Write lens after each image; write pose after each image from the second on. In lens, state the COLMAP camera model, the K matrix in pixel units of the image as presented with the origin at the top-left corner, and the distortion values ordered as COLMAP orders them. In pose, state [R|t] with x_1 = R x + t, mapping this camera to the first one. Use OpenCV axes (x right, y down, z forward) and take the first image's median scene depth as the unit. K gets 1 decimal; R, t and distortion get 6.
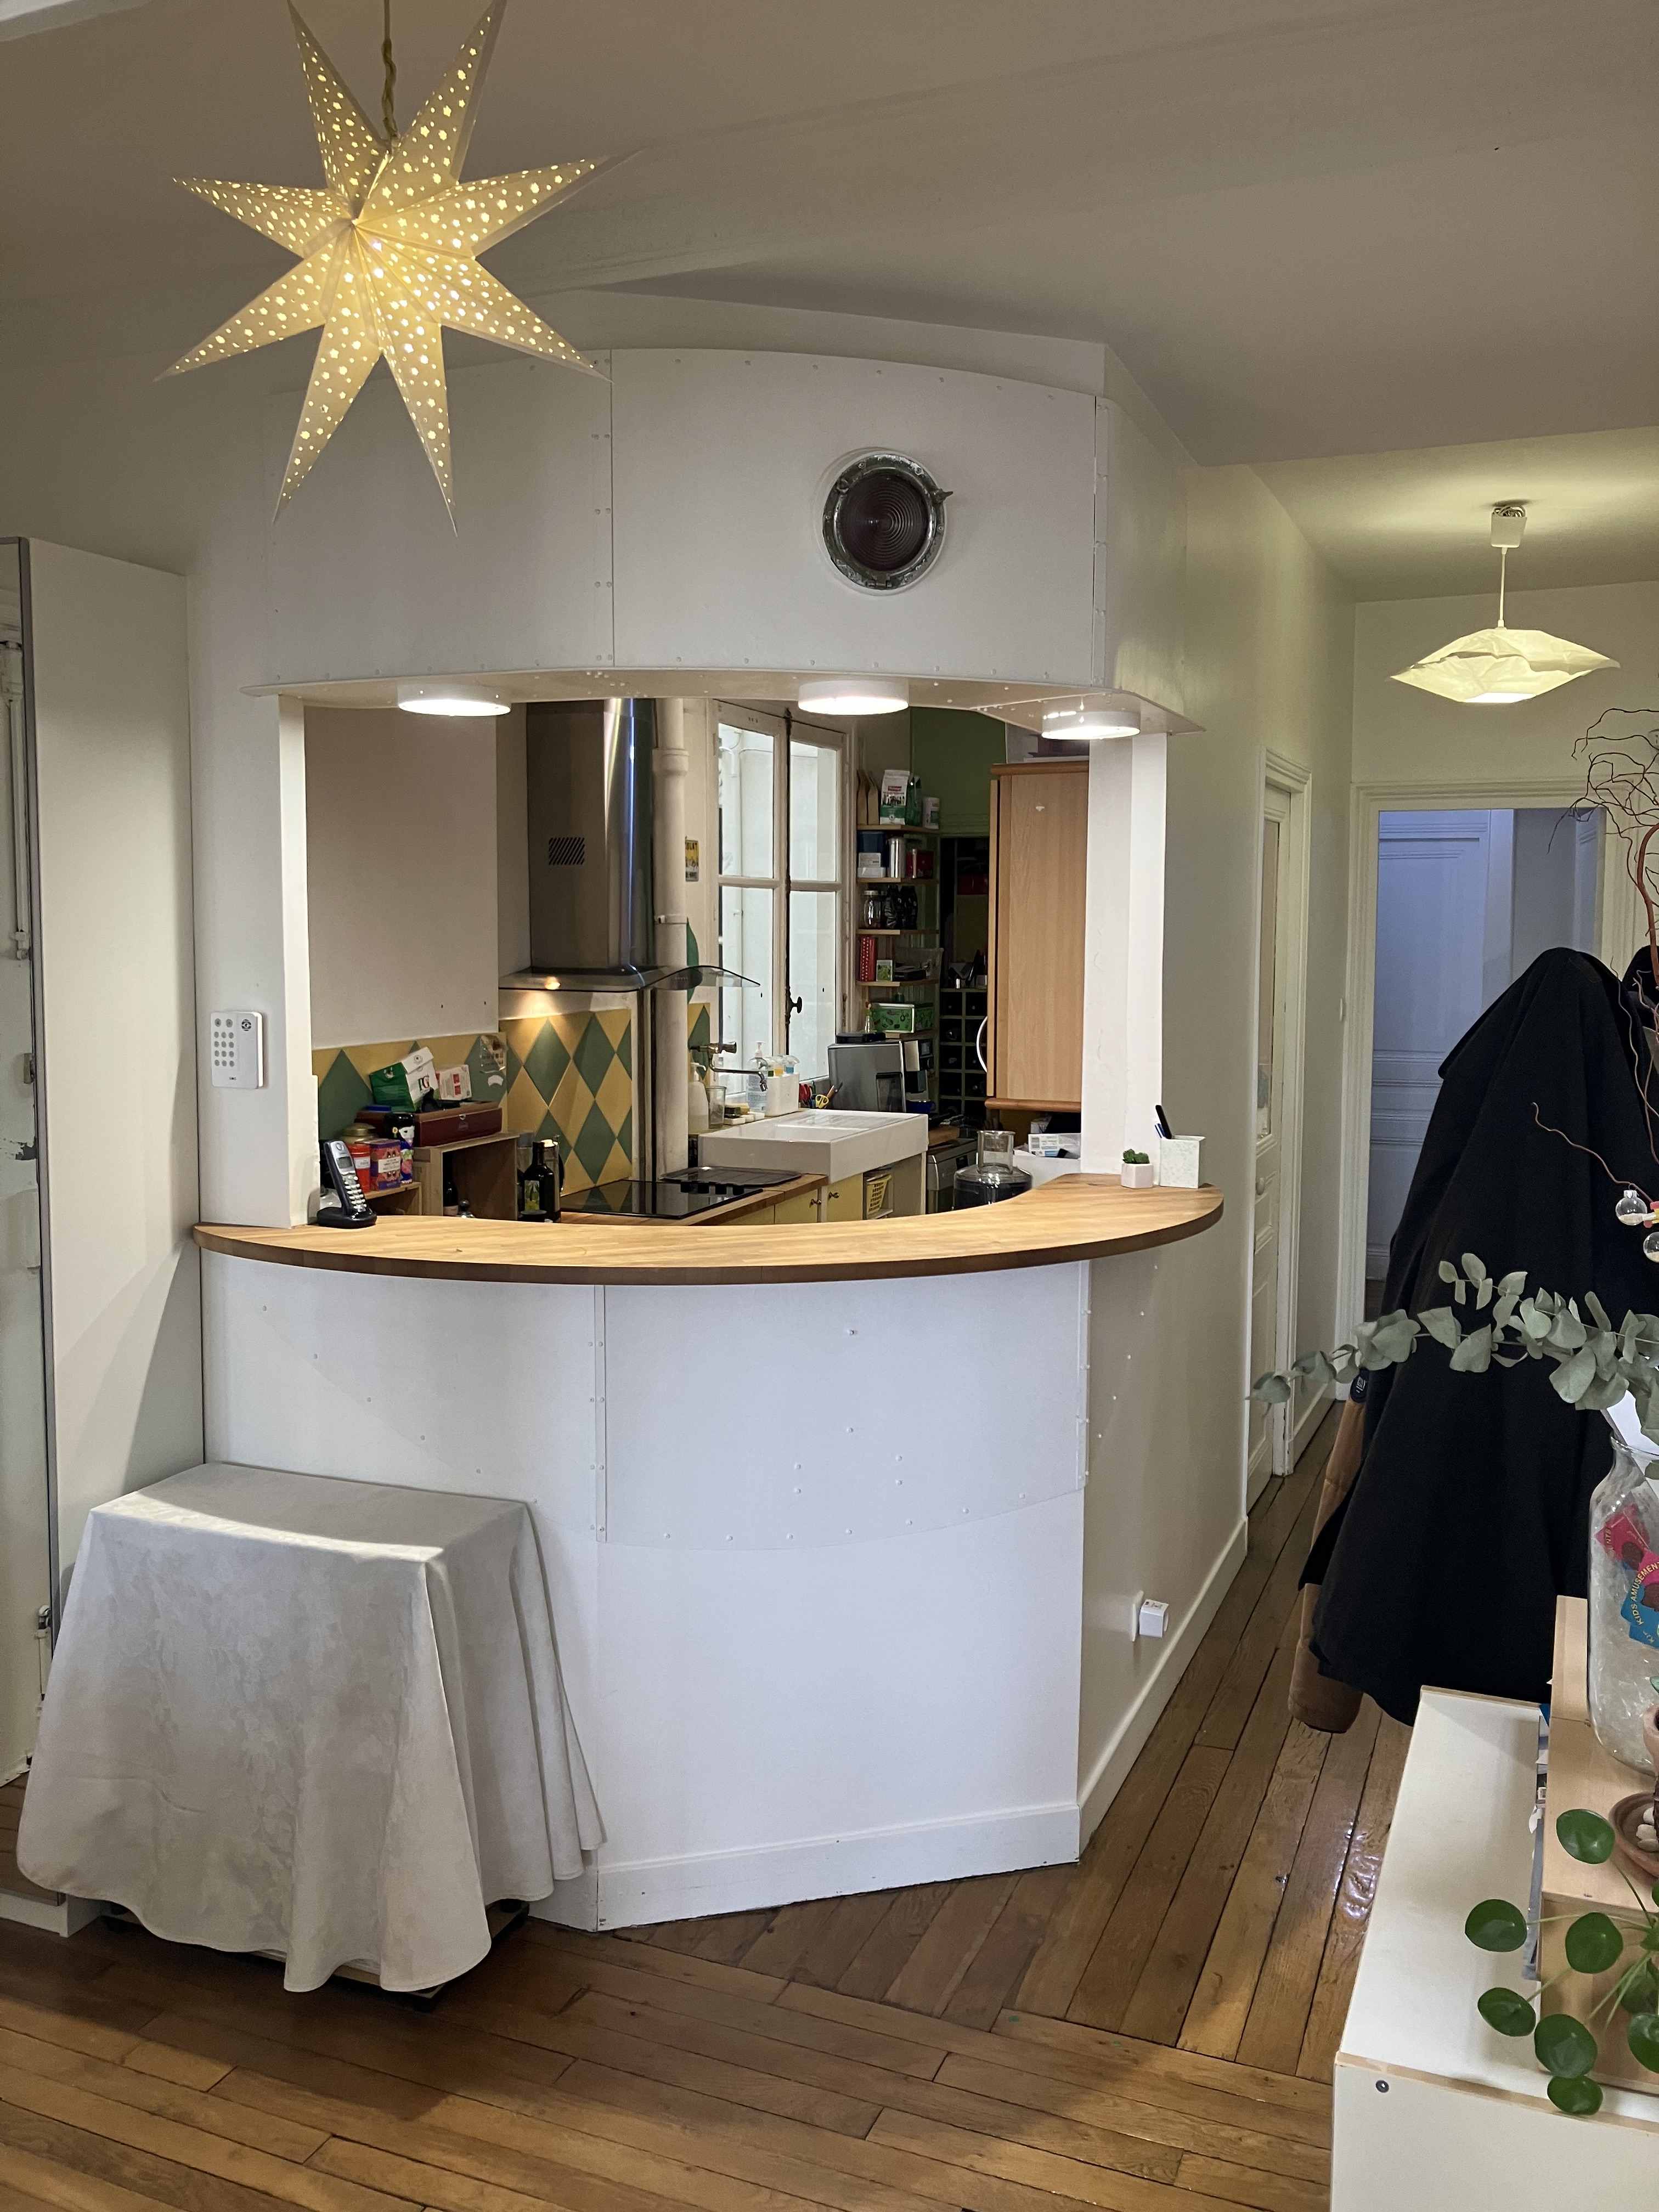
lens RADIAL K [[1856.7, 0, 829.5], [0, 1856.7, 1106.0], [0, 0, 1]] dist [0.040455, -0.002274]
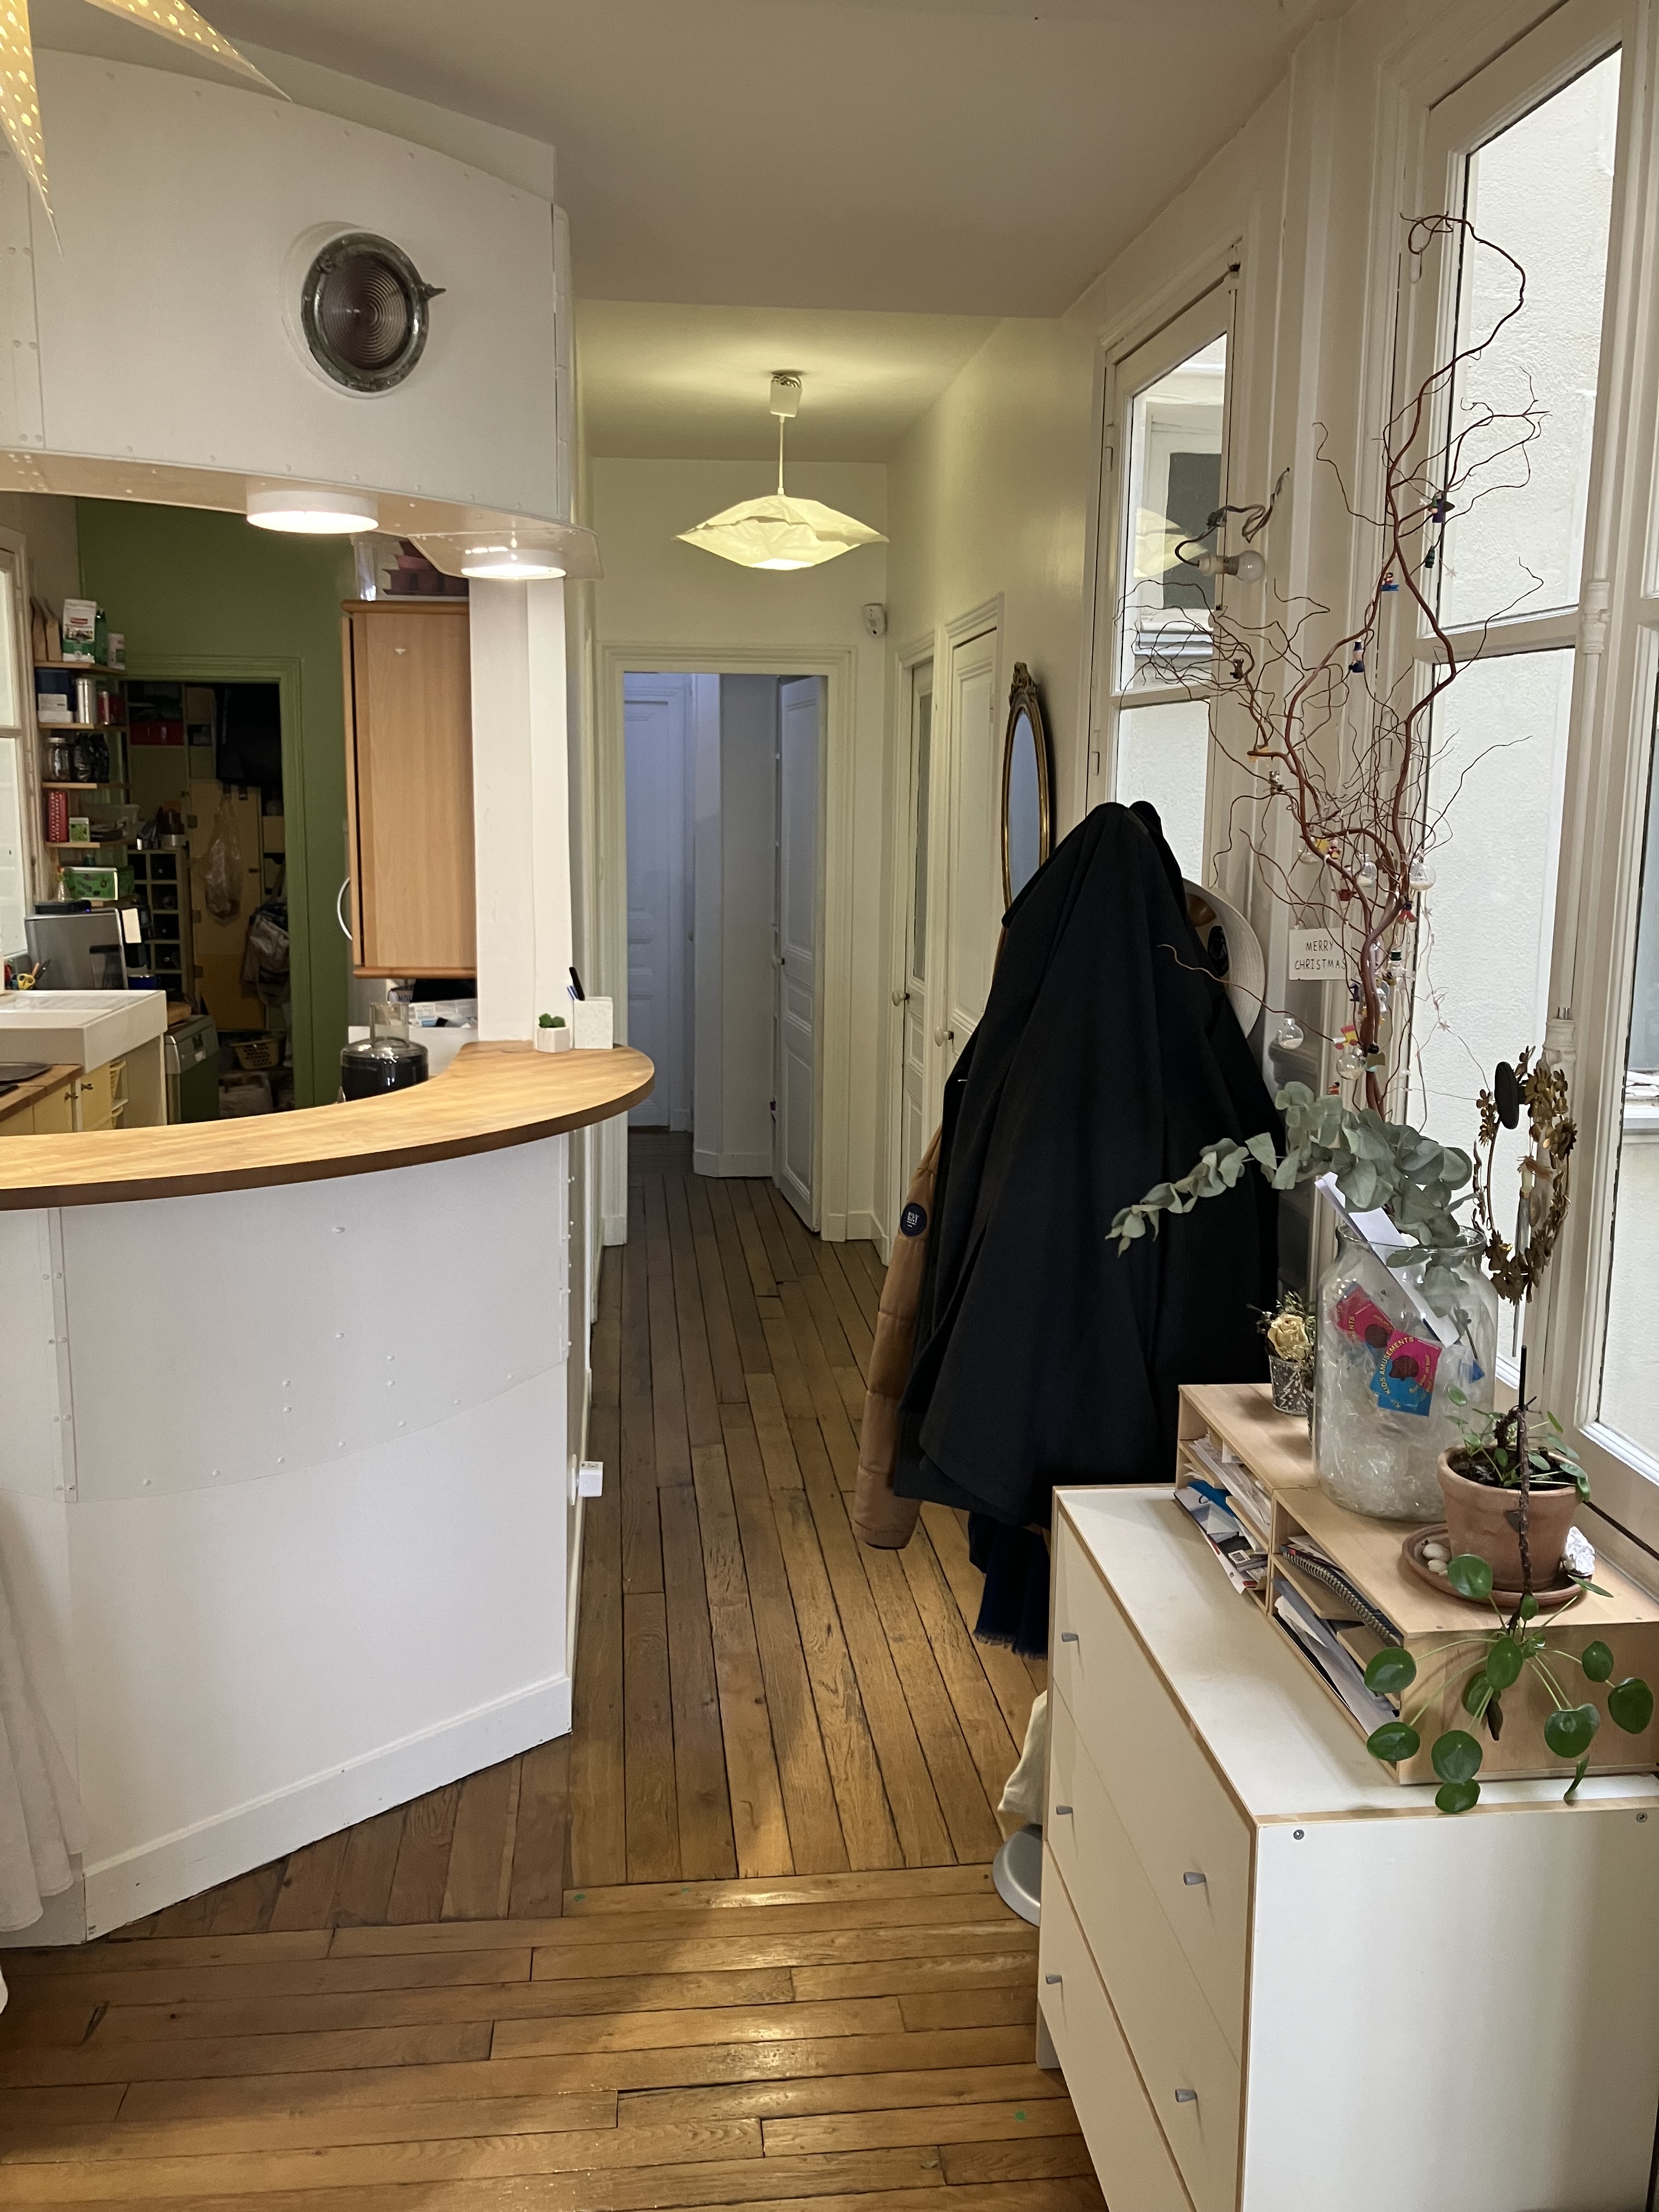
lens RADIAL K [[1856.7, 0, 829.5], [0, 1856.7, 1106.0], [0, 0, 1]] dist [0.040455, -0.002274]
pose [[0.876691, -0.075897, 0.475030, -0.189158], [0.040711, 0.995639, 0.083943, -0.004346], [-0.479329, -0.054254, 0.875957, 0.082047]]
